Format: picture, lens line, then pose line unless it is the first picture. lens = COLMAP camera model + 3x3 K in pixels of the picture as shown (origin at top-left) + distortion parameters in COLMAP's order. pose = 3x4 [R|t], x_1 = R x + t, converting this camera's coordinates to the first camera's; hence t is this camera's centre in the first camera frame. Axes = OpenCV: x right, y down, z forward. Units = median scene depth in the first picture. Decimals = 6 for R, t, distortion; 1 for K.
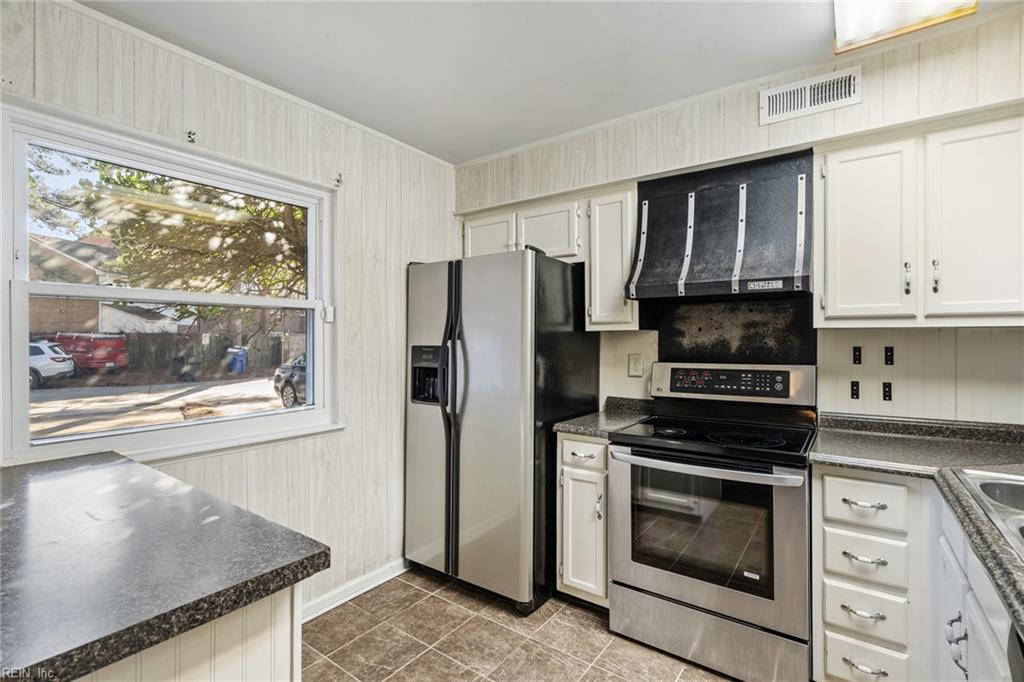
lens RADIAL K [[471.4, 0, 518.0], [0, 471.4, 340.4], [0, 0, 1]] dist [-0.007394, 0.004214]
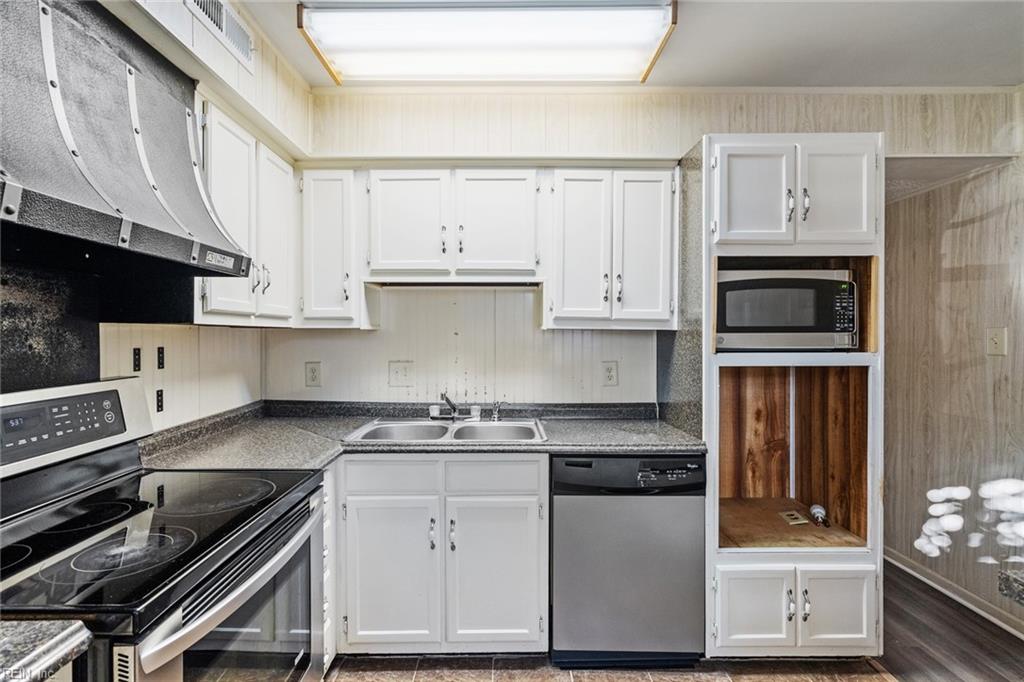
lens RADIAL K [[471.4, 0, 504.1], [0, 471.4, 339.0], [0, 0, 1]] dist [-0.007394, 0.004214]
pose [[-0.587276, -0.007895, 0.809348, -0.235937], [0.003189, 0.999922, 0.012068, -0.008724], [-0.809380, 0.009669, -0.587205, 0.944023]]
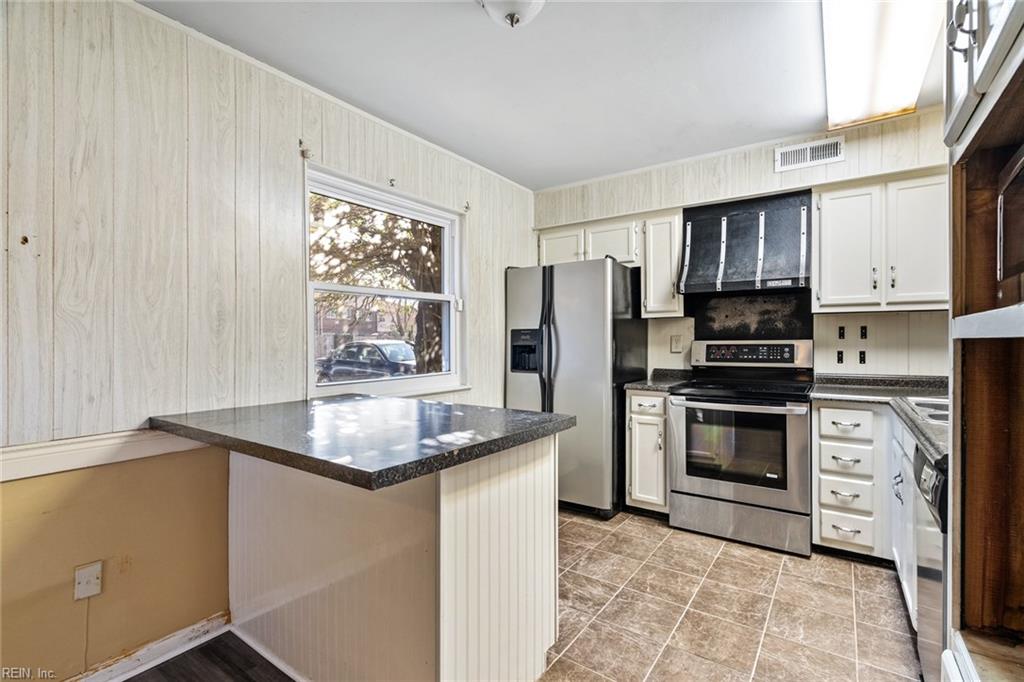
lens RADIAL K [[471.4, 0, 512.2], [0, 471.4, 344.0], [0, 0, 1]] dist [-0.007394, 0.004214]
pose [[0.999925, -0.003271, 0.011761, -0.285354], [0.003200, 0.999977, 0.005990, 0.053389], [-0.011780, -0.005952, 0.999913, -0.400985]]
